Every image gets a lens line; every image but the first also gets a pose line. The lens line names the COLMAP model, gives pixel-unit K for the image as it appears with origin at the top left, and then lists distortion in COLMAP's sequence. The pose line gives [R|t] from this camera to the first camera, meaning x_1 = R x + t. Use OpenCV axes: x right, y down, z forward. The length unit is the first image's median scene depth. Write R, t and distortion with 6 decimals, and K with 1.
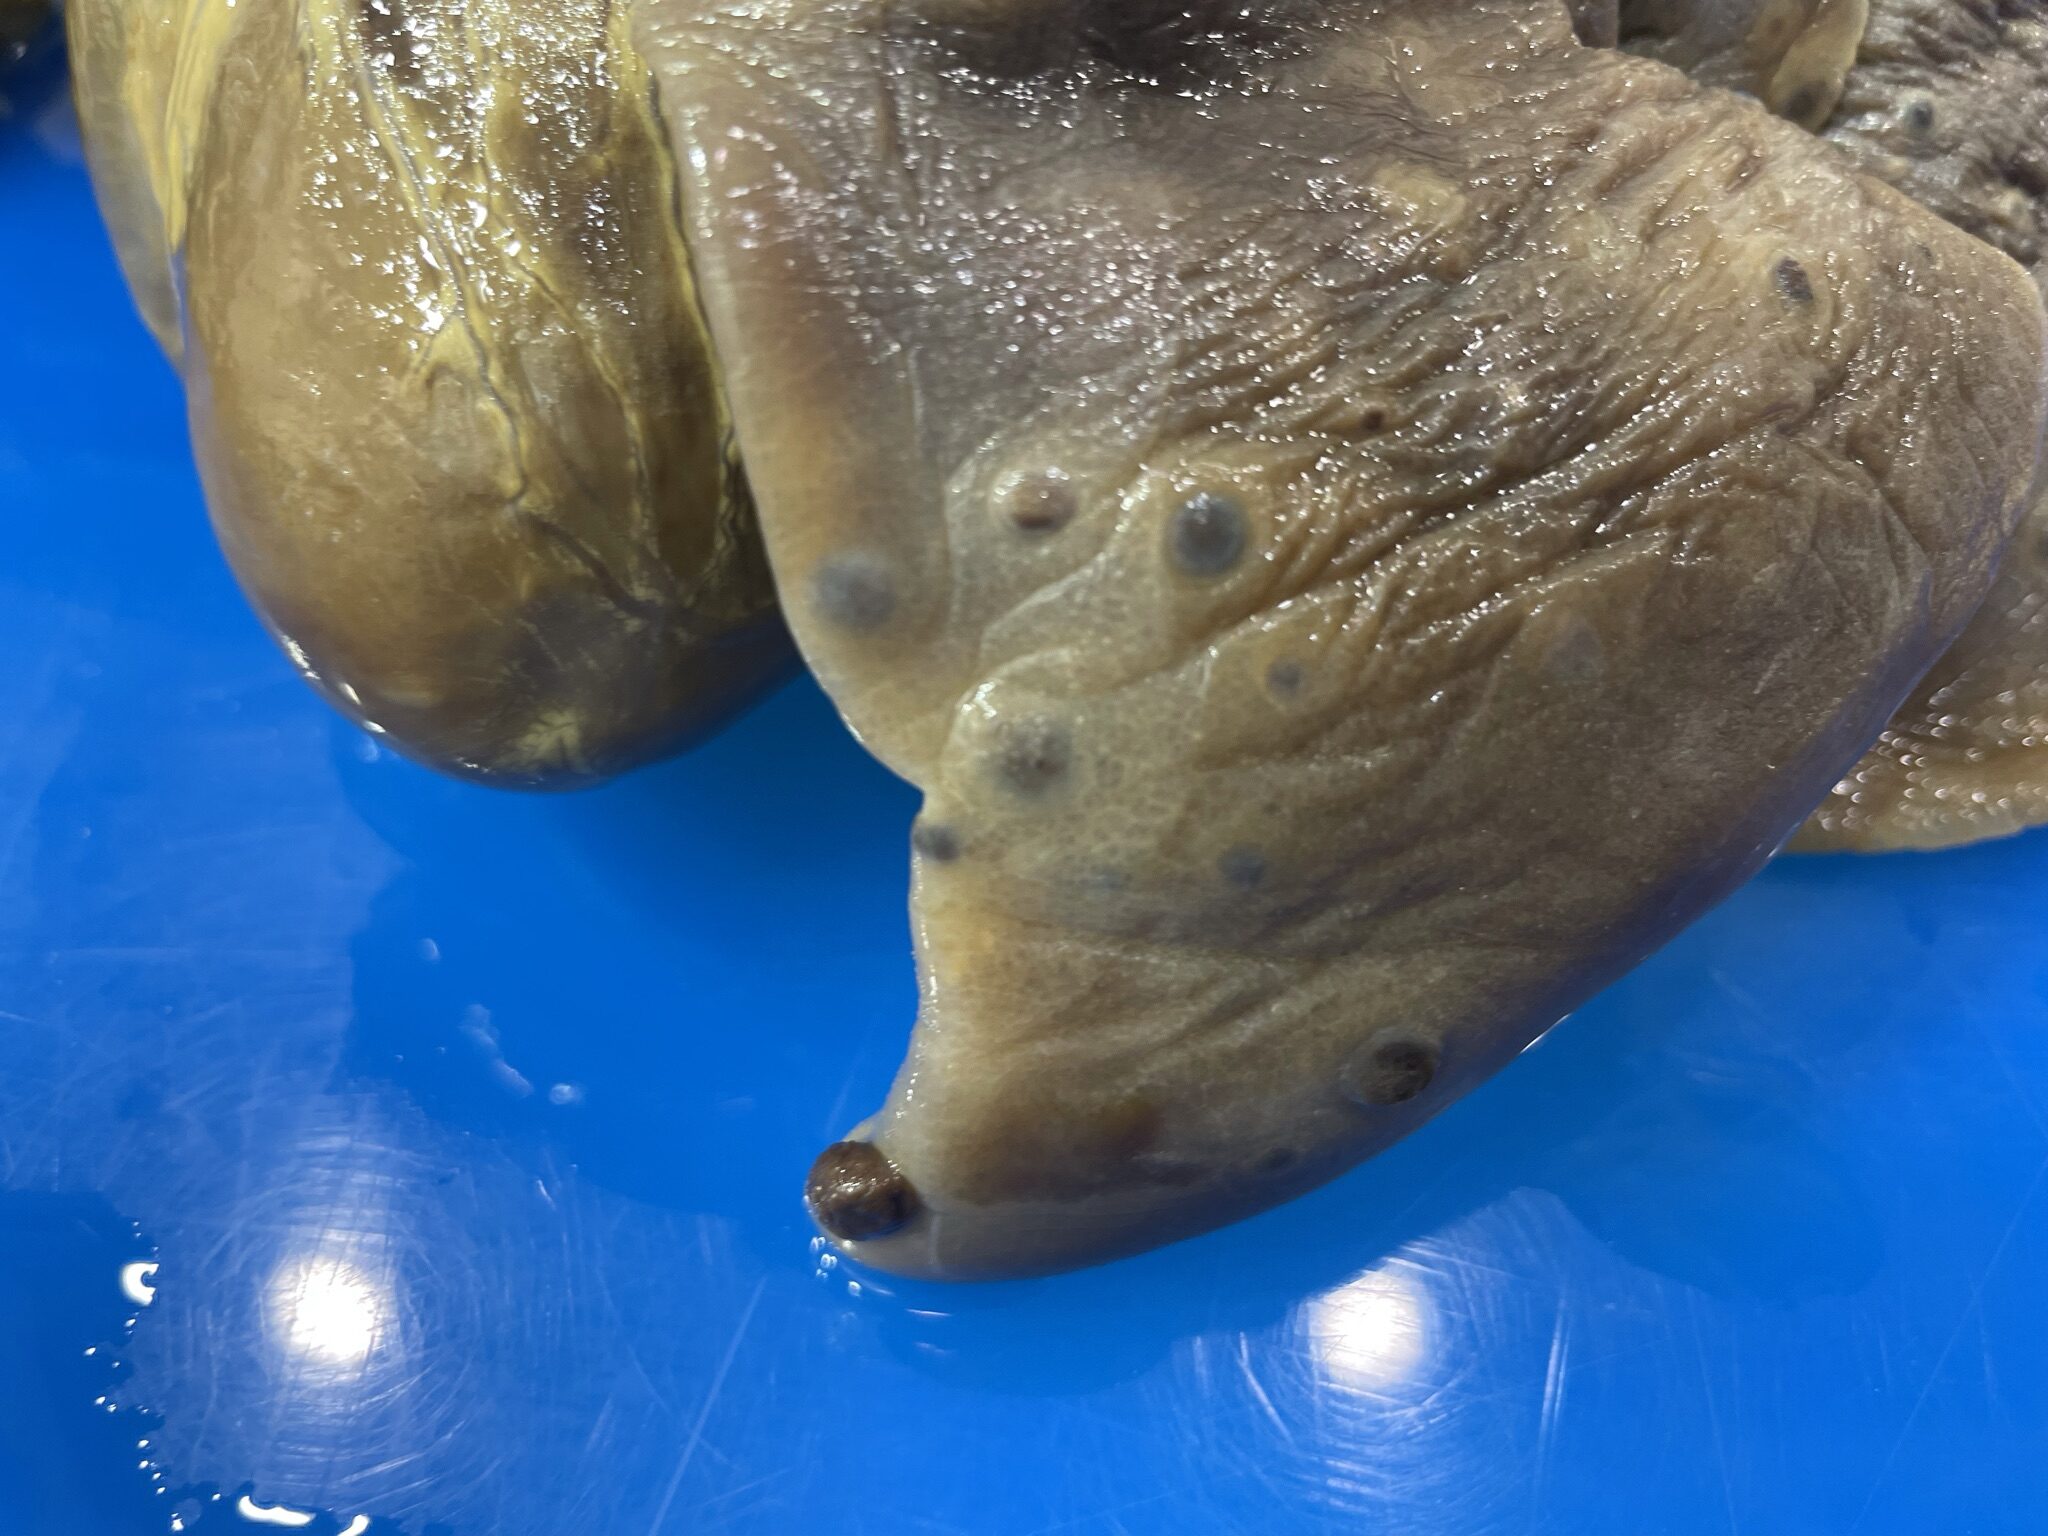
lens RADIAL K [[1595.8, 0, 1025.7], [0, 1595.8, 738.1], [0, 0, 1]] dist [0.059370, -0.146803]
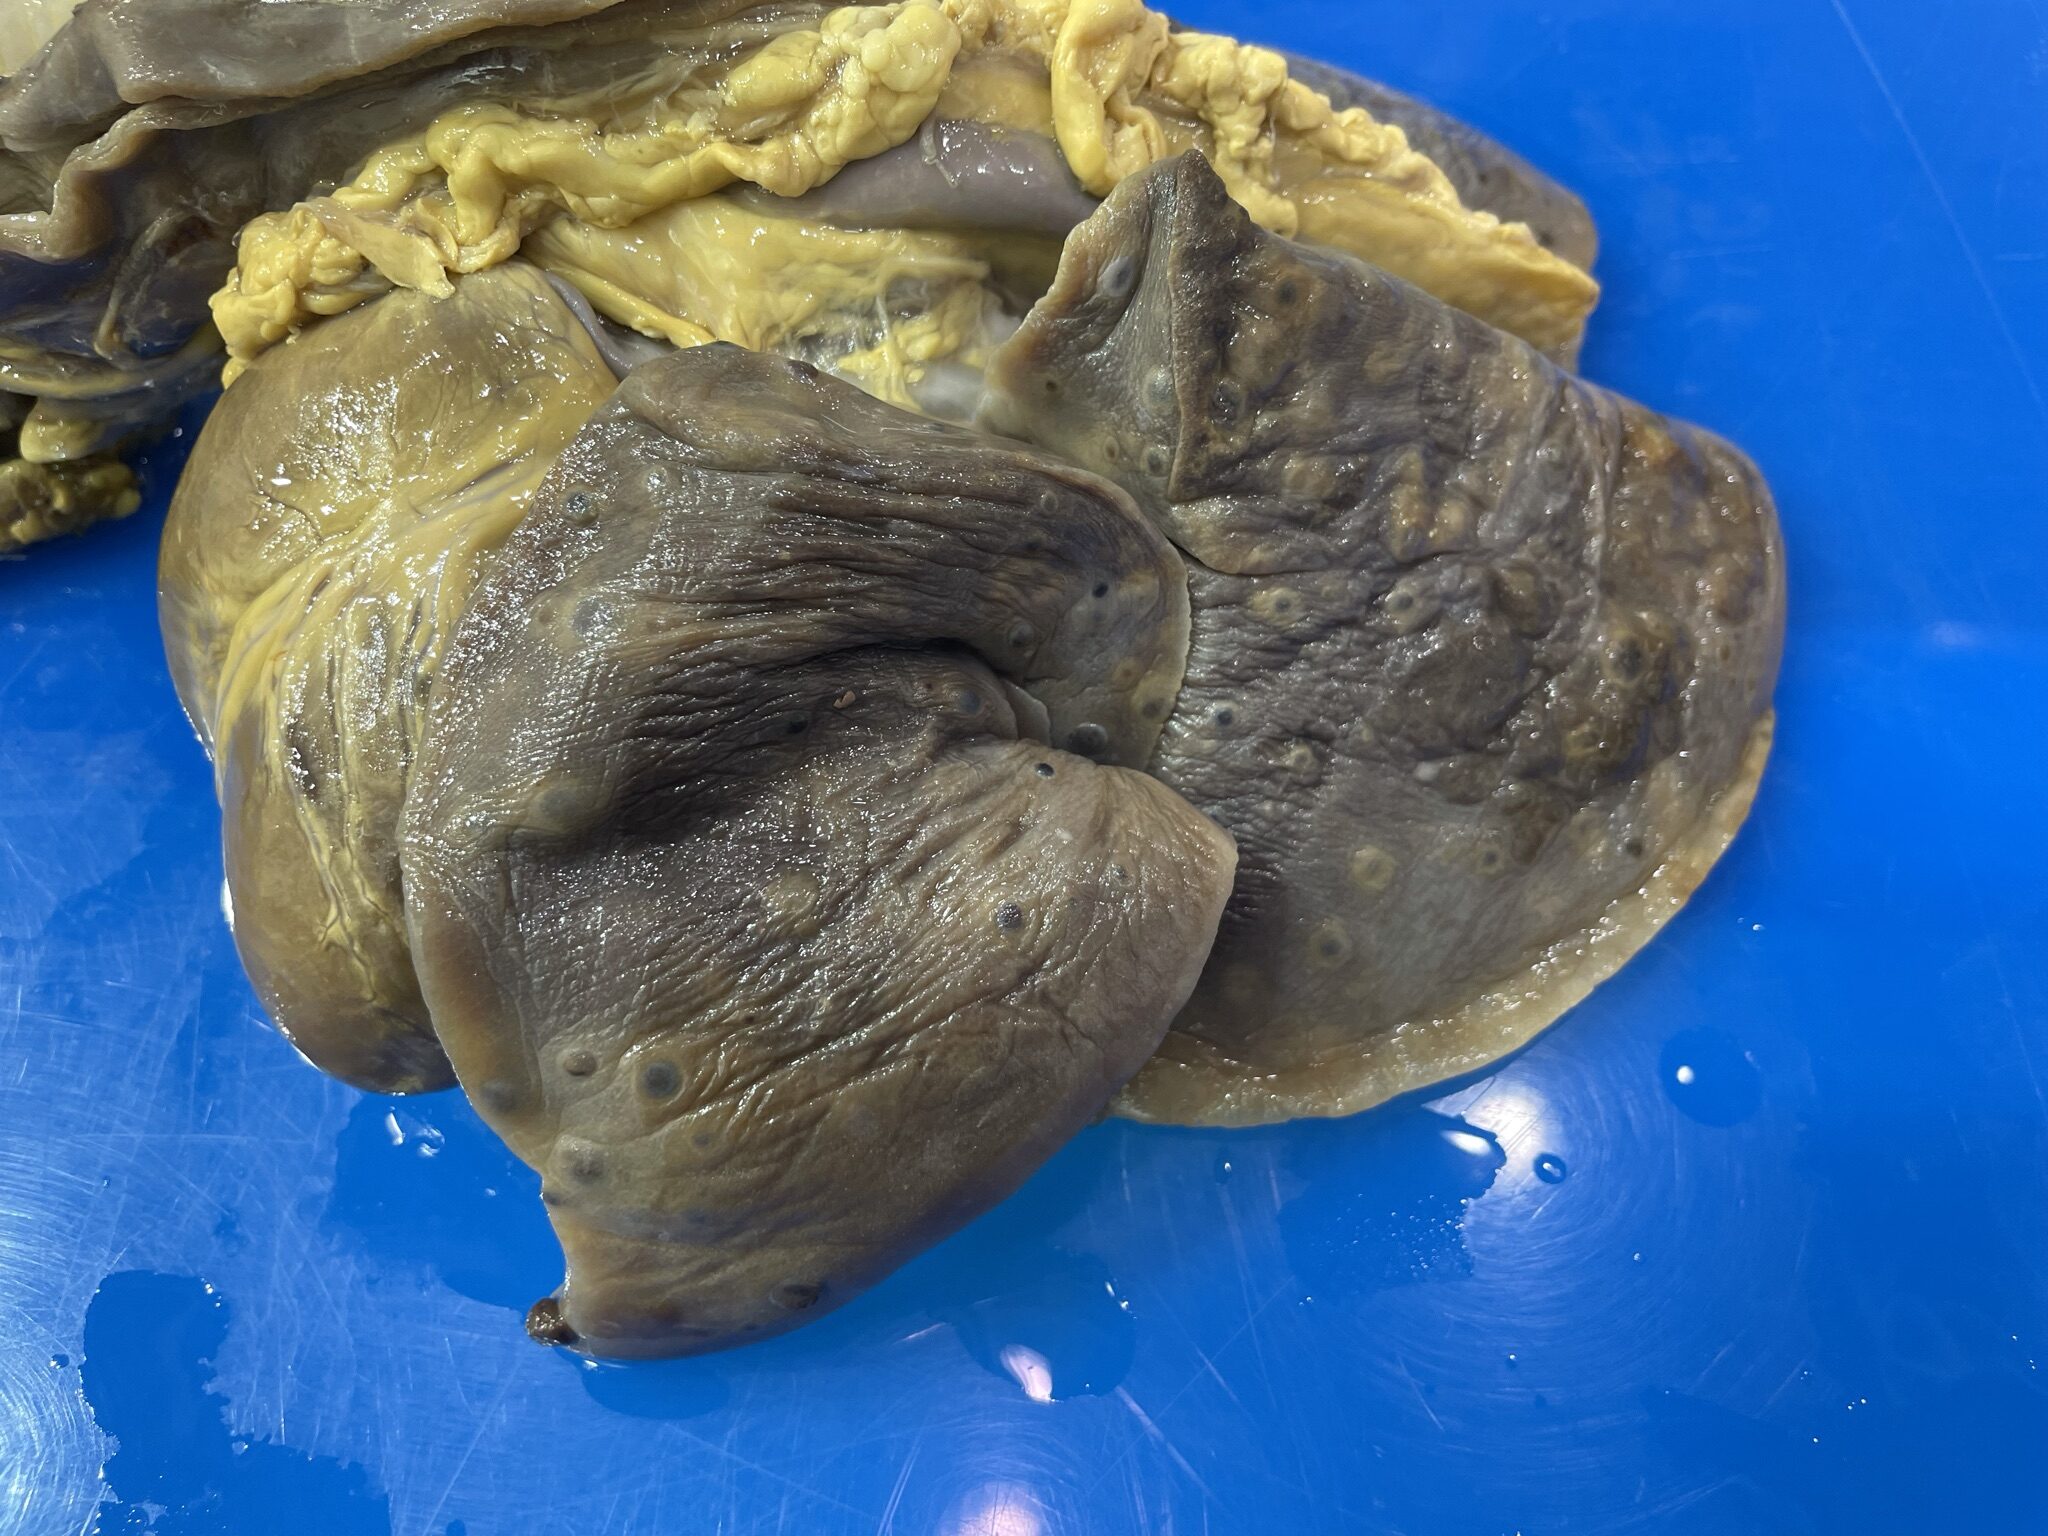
lens RADIAL K [[1573.0, 0, 1066.5], [0, 1573.0, 765.1], [0, 0, 1]] dist [0.069457, -0.133541]
pose [[0.994974, 0.041501, -0.091130, 0.764398], [-0.029003, 0.990500, 0.134423, -0.776613], [0.095843, -0.131104, 0.986725, -0.902117]]
